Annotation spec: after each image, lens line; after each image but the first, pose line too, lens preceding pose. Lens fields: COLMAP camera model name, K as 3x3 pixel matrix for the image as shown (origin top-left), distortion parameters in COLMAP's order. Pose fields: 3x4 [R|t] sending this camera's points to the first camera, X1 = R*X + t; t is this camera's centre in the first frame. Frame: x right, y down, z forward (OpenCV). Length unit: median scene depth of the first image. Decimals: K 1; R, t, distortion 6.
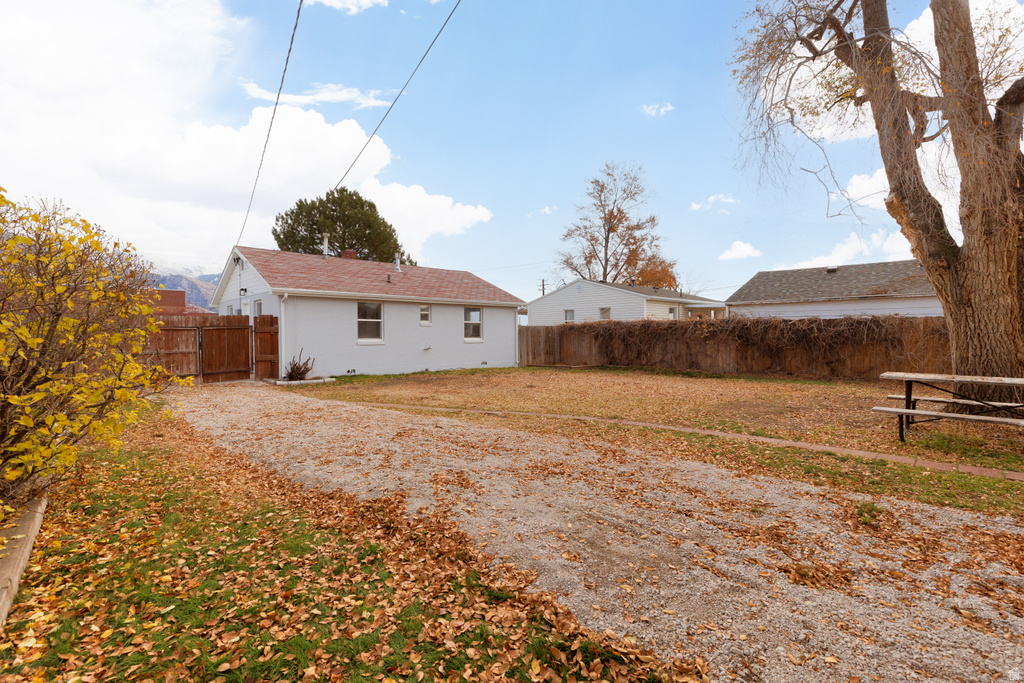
lens RADIAL K [[462.6, 0, 512.0], [0, 462.6, 341.5], [0, 0, 1]] dist [0.000315, 0.000030]
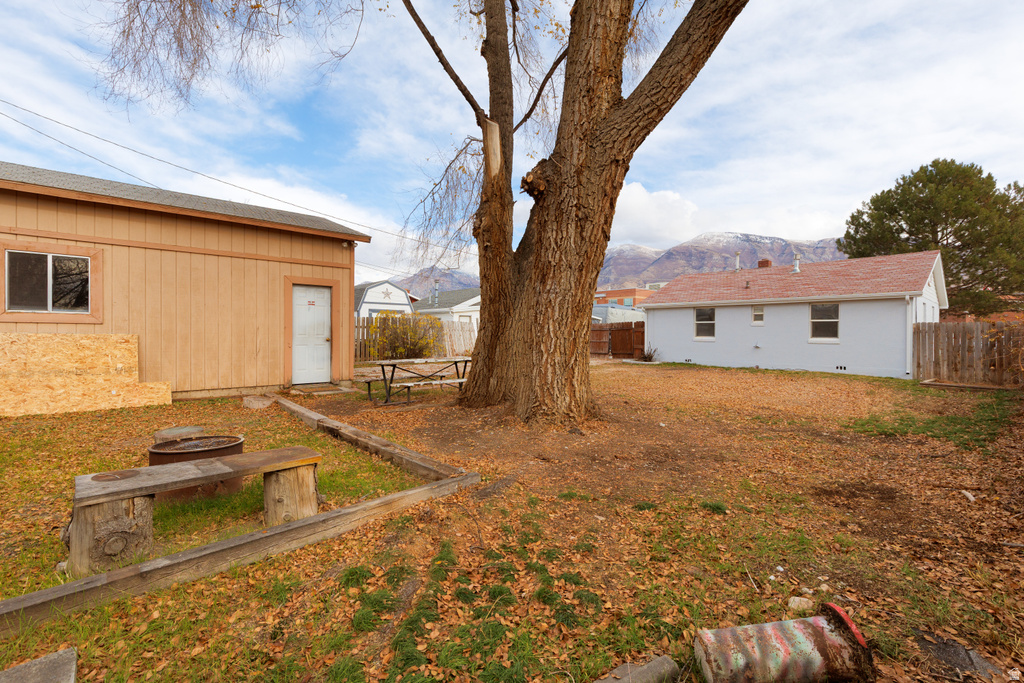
lens RADIAL K [[462.6, 0, 512.0], [0, 462.6, 341.5], [0, 0, 1]] dist [0.000315, 0.000030]
pose [[-0.041062, 0.020924, -0.998937, 0.991347], [-0.019437, 0.999575, 0.021736, -0.010138], [0.998968, 0.020309, -0.040638, 0.519401]]
